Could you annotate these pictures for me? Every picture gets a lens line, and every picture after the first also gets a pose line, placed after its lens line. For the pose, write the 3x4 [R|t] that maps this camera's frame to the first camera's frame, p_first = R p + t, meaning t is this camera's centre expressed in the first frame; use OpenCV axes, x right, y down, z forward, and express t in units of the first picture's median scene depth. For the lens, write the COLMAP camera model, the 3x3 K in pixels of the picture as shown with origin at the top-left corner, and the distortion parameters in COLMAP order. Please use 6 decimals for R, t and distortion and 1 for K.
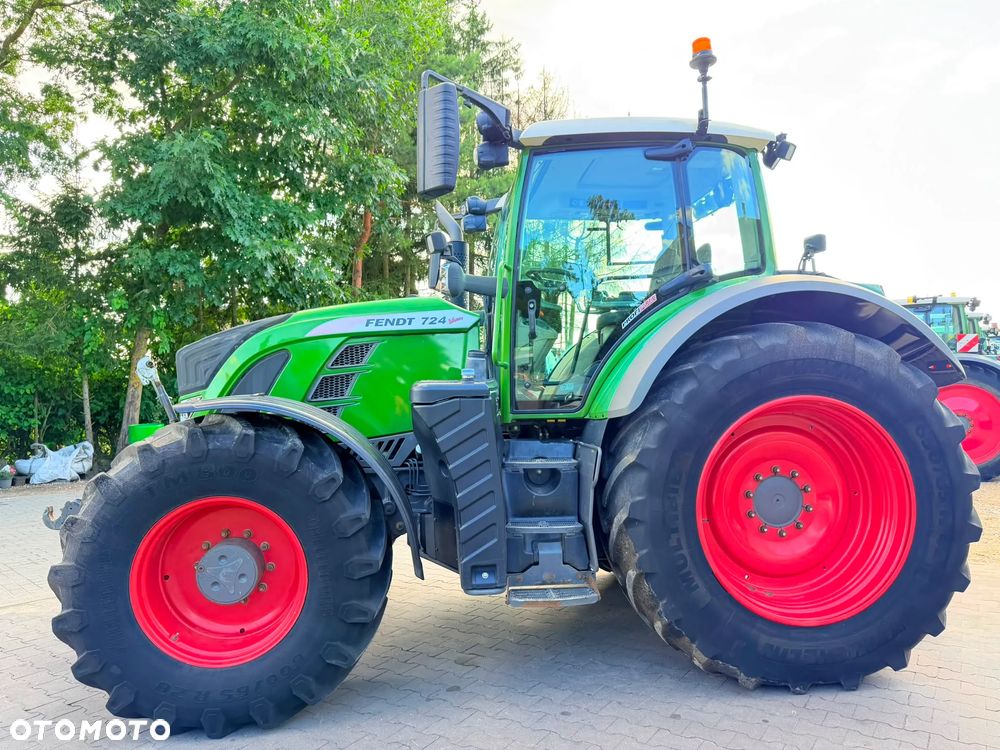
lens RADIAL K [[710.6, 0, 503.4], [0, 710.6, 370.0], [0, 0, 1]] dist [0.047663, -0.055032]
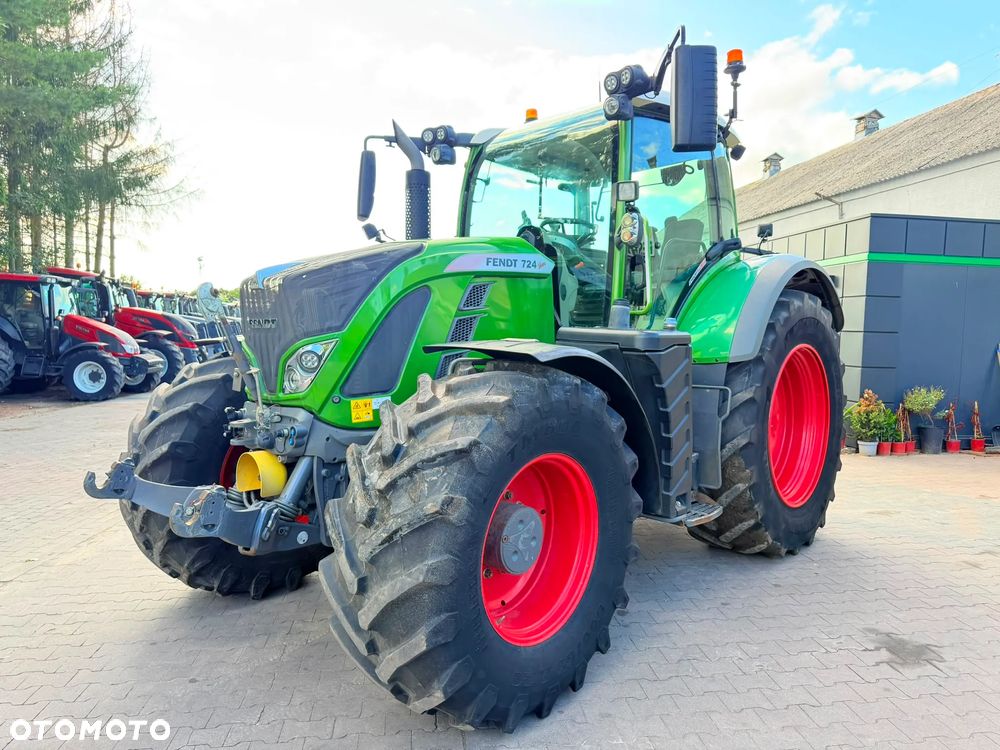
lens RADIAL K [[711.5, 0, 507.2], [0, 711.5, 372.3], [0, 0, 1]] dist [0.057763, -0.071409]
pose [[0.744005, -0.020579, 0.667857, -0.938333], [-0.036096, 0.996828, 0.070927, 0.012372], [-0.667199, -0.076877, 0.740902, 0.350529]]
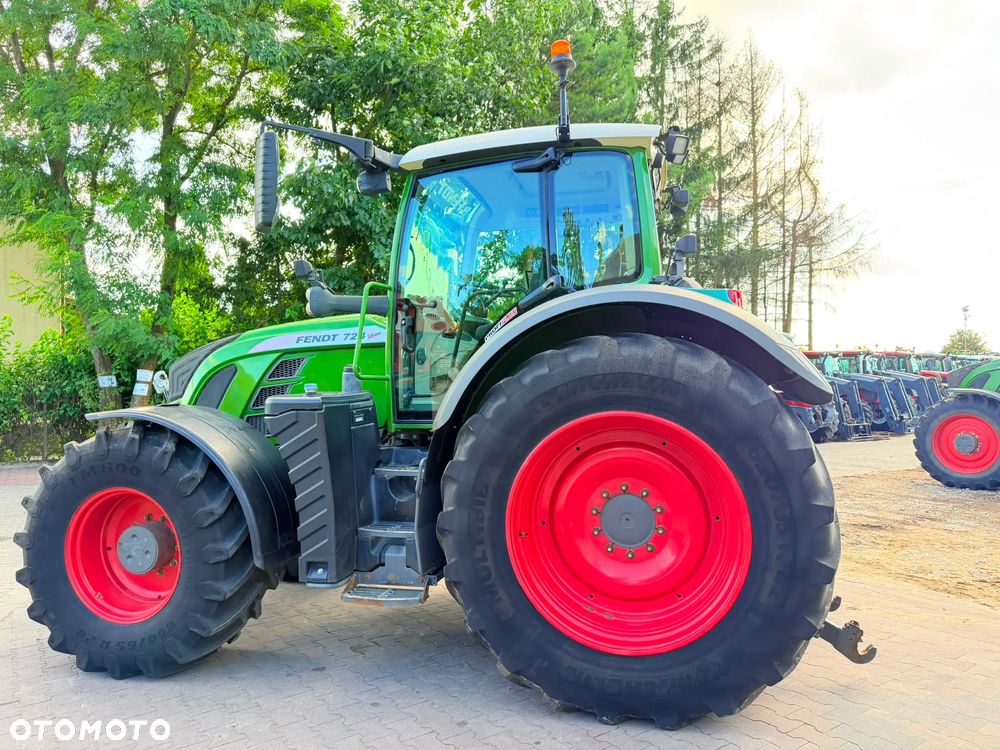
lens RADIAL K [[710.6, 0, 497.3], [0, 710.6, 370.9], [0, 0, 1]] dist [0.047663, -0.055032]
pose [[0.935908, -0.005610, -0.352200, 0.602966], [0.008668, 0.999937, 0.007105, -0.026653], [0.352138, -0.009703, 0.935898, 0.057882]]
